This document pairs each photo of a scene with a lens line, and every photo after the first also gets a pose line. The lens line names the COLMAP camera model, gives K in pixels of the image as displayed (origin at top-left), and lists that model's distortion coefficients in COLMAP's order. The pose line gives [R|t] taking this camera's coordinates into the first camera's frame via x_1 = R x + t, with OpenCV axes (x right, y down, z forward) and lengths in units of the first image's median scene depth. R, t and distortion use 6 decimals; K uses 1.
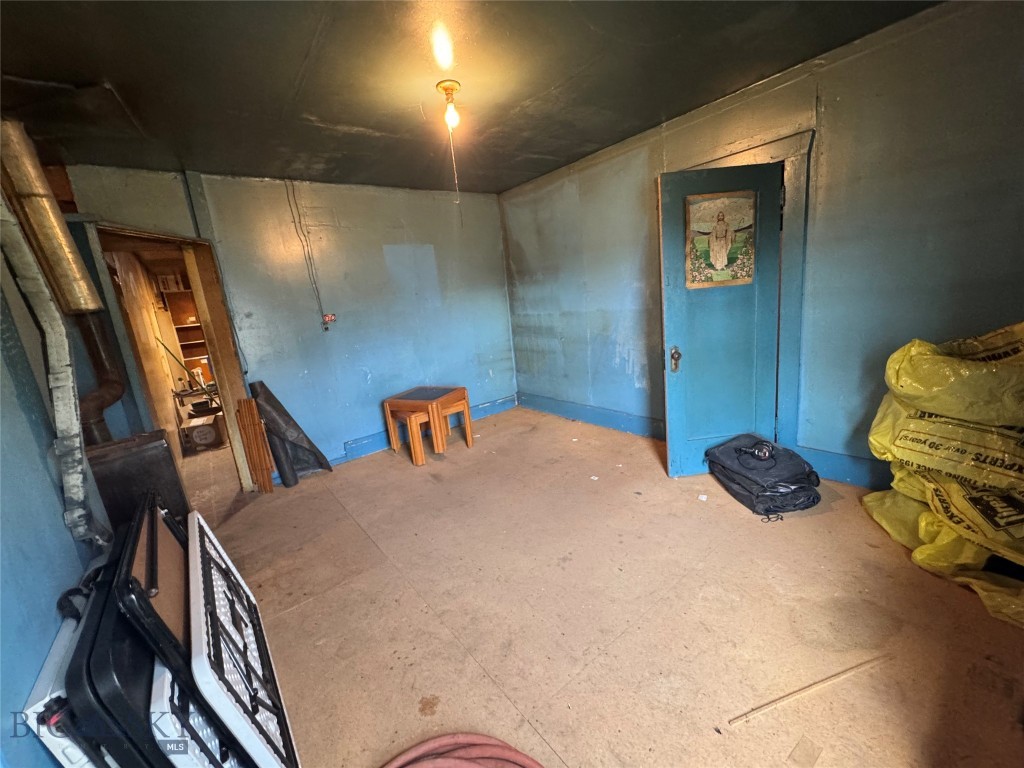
lens RADIAL K [[409.0, 0, 513.1], [0, 409.0, 381.8], [0, 0, 1]] dist [-0.001689, 0.000115]
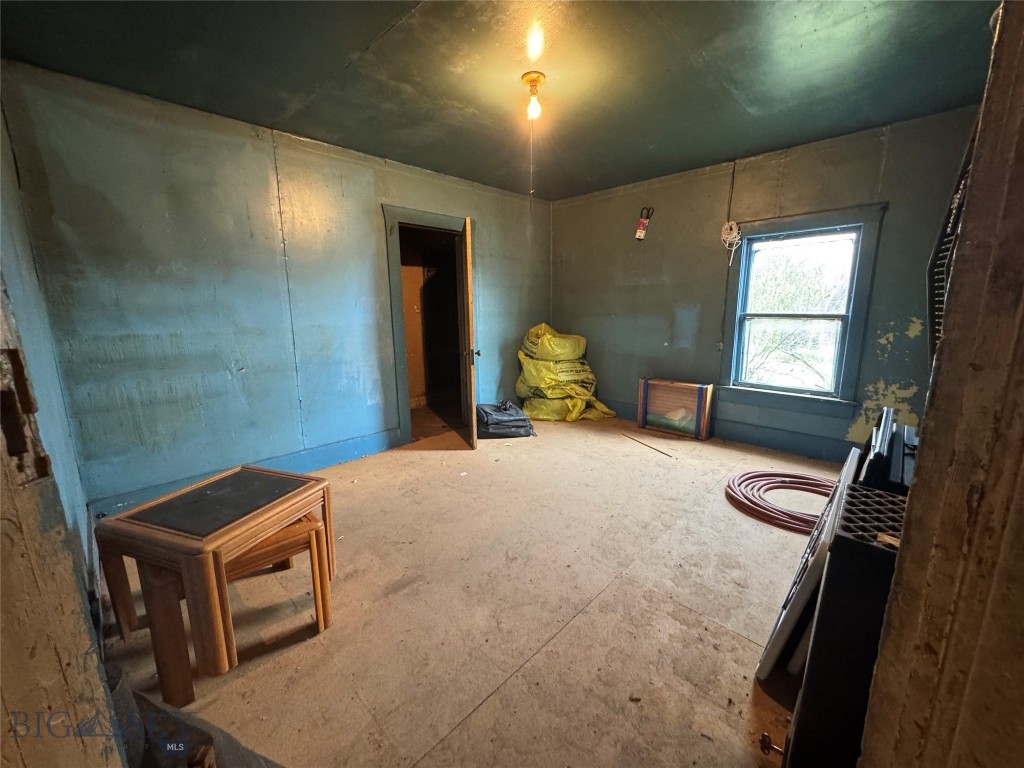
lens RADIAL K [[409.0, 0, 513.1], [0, 409.0, 381.8], [0, 0, 1]] dist [-0.001689, 0.000115]
pose [[-0.132031, -0.082872, 0.987775, -0.743609], [0.228091, 0.967219, 0.111635, -0.074350], [-0.964646, 0.240042, -0.108800, 0.821644]]
